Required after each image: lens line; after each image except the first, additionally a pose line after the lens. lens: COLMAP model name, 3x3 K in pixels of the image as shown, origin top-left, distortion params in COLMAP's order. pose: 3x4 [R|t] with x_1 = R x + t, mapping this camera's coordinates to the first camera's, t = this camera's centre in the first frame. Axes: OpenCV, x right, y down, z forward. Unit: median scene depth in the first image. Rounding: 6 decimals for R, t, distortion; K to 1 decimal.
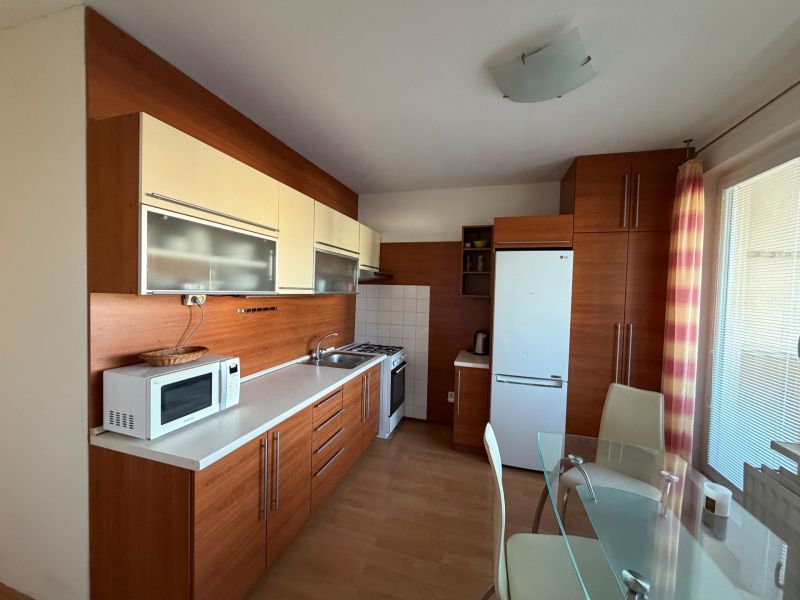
lens RADIAL K [[319.5, 0, 398.3], [0, 319.5, 300.2], [0, 0, 1]] dist [0.002554, 0.000191]
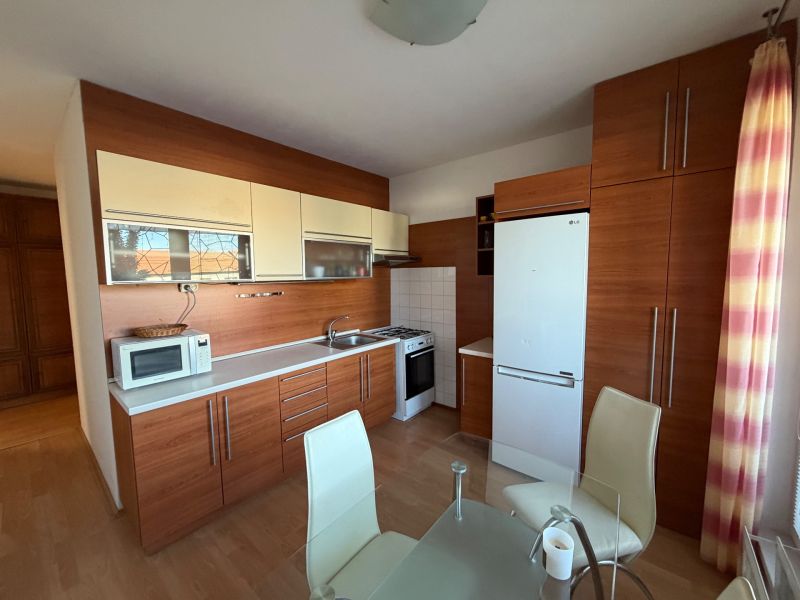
lens RADIAL K [[319.5, 0, 396.3], [0, 319.5, 300.3], [0, 0, 1]] dist [0.002554, 0.000191]
pose [[0.919083, -0.006363, -0.394012, 0.420177], [0.025820, 0.998693, 0.044100, 0.009653], [0.393217, -0.050705, 0.918047, 0.103973]]
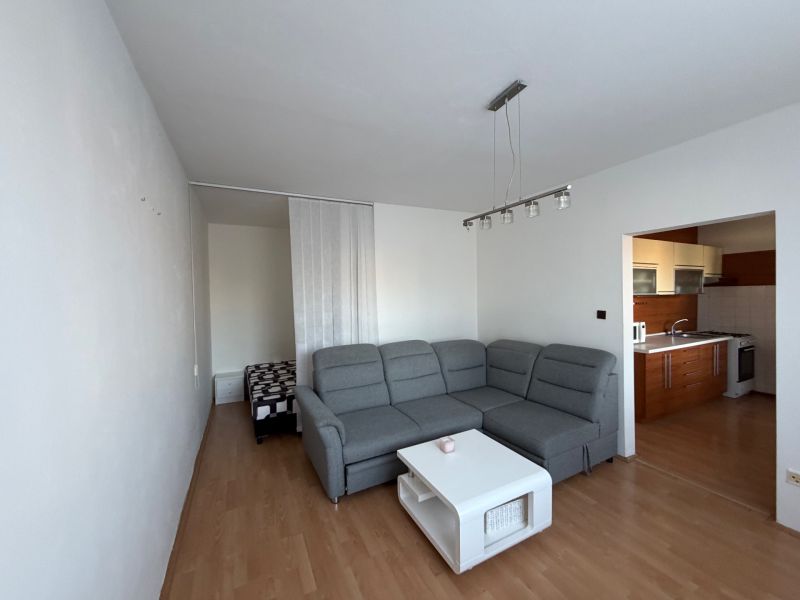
lens RADIAL K [[319.5, 0, 401.9], [0, 319.5, 301.0], [0, 0, 1]] dist [0.002554, 0.000191]
pose [[0.684614, -0.025018, -0.728476, -0.004773], [0.010856, 0.999650, -0.024129, 0.040753], [0.728825, 0.008611, 0.684646, -1.228147]]
